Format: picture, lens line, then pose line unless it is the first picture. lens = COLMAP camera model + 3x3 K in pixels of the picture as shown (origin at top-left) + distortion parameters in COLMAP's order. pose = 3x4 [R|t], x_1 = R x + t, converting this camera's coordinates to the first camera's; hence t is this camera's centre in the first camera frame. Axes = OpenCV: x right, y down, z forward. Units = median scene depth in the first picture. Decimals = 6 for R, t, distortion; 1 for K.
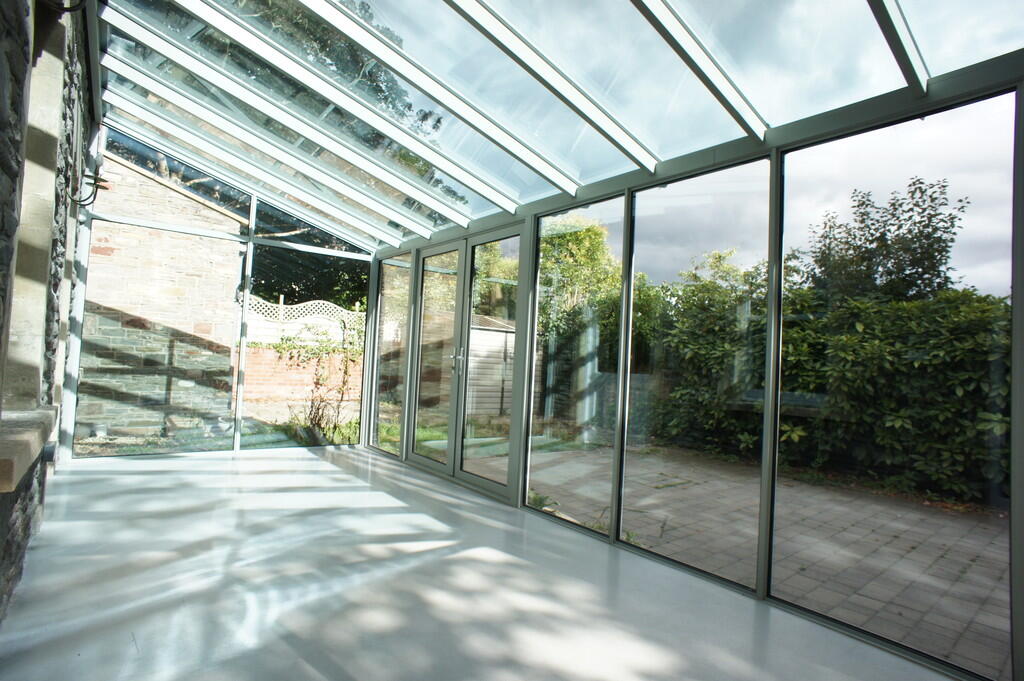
lens RADIAL K [[528.1, 0, 509.4], [0, 528.1, 343.1], [0, 0, 1]] dist [-0.028397, -0.000325]
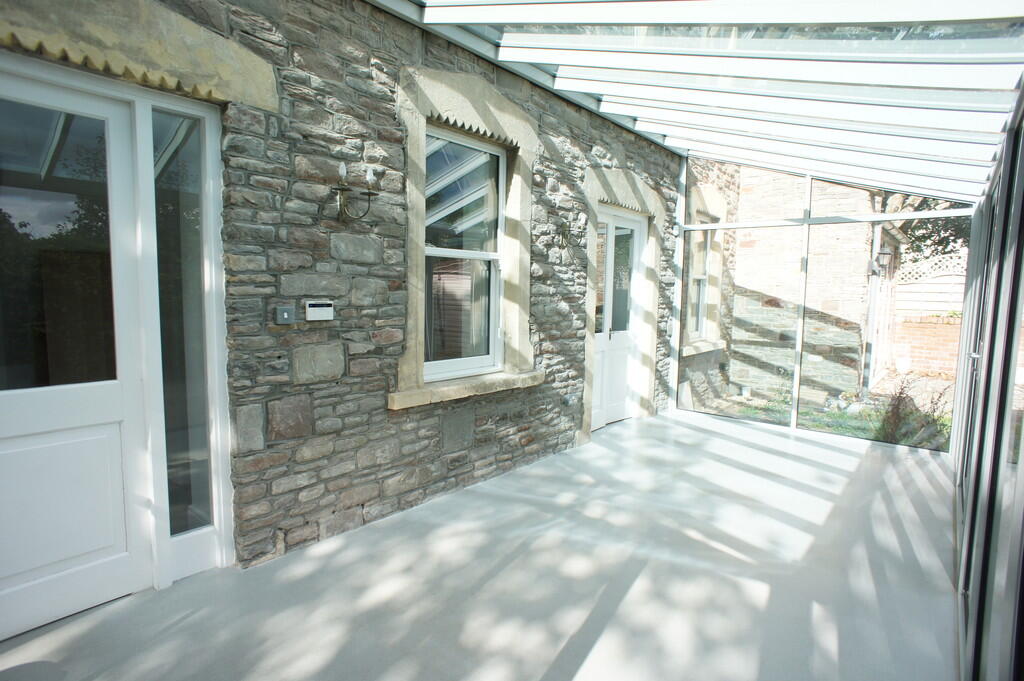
lens RADIAL K [[528.1, 0, 510.2], [0, 528.1, 339.6], [0, 0, 1]] dist [-0.028397, -0.000325]
pose [[0.229164, 0.042489, -0.972460, 0.278675], [0.021654, 0.998577, 0.048733, -0.025824], [0.973147, -0.032226, 0.227918, 0.168735]]
